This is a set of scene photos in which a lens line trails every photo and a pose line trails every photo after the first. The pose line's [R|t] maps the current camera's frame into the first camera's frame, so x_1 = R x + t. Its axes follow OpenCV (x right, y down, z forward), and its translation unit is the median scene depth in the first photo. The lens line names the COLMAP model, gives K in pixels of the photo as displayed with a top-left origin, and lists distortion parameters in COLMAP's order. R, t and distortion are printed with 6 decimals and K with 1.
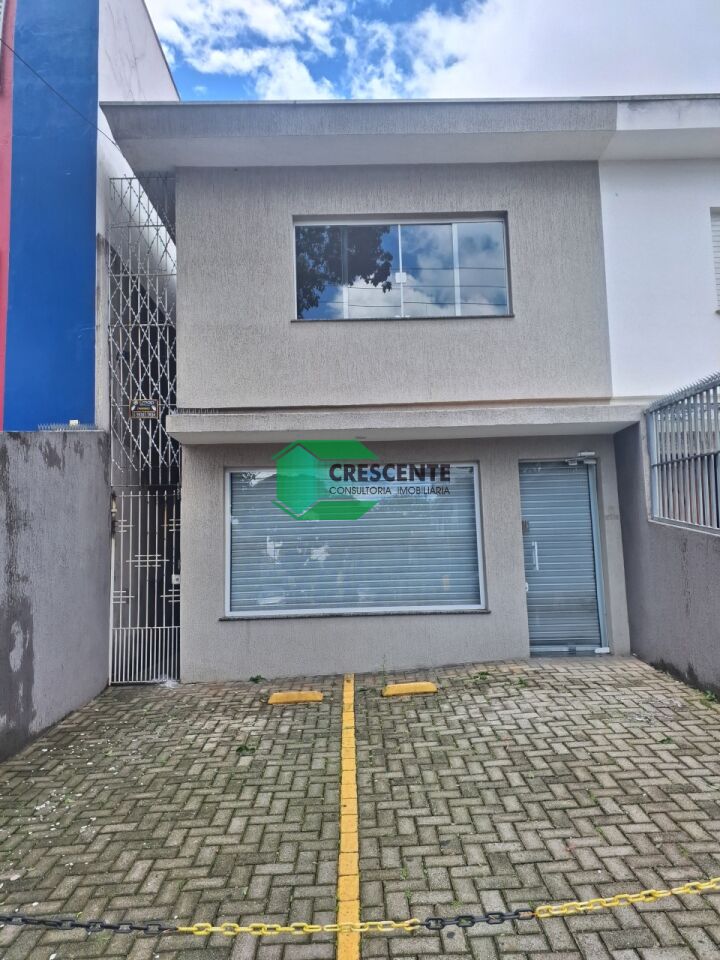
lens RADIAL K [[705.6, 0, 361.8], [0, 705.6, 486.6], [0, 0, 1]] dist [-0.009057, -0.008441]
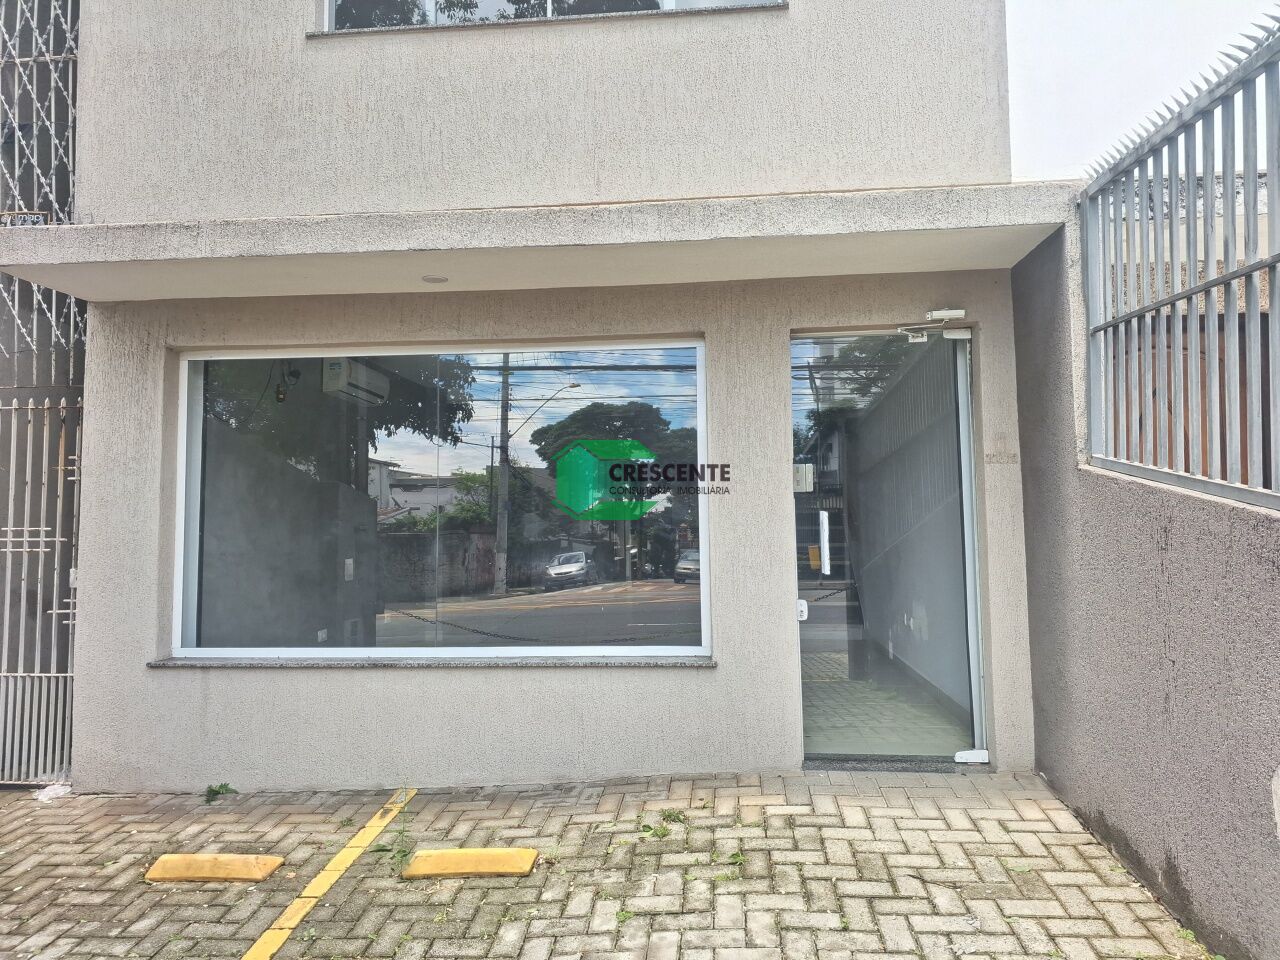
lens RADIAL K [[940.8, 0, 640.1], [0, 940.8, 469.1], [0, 0, 1]] dist [-0.009057, -0.008441]
pose [[0.994834, 0.009077, -0.101104, 0.190403], [-0.003962, 0.998707, 0.050678, 0.021121], [0.101433, -0.050015, 0.993584, 0.396111]]
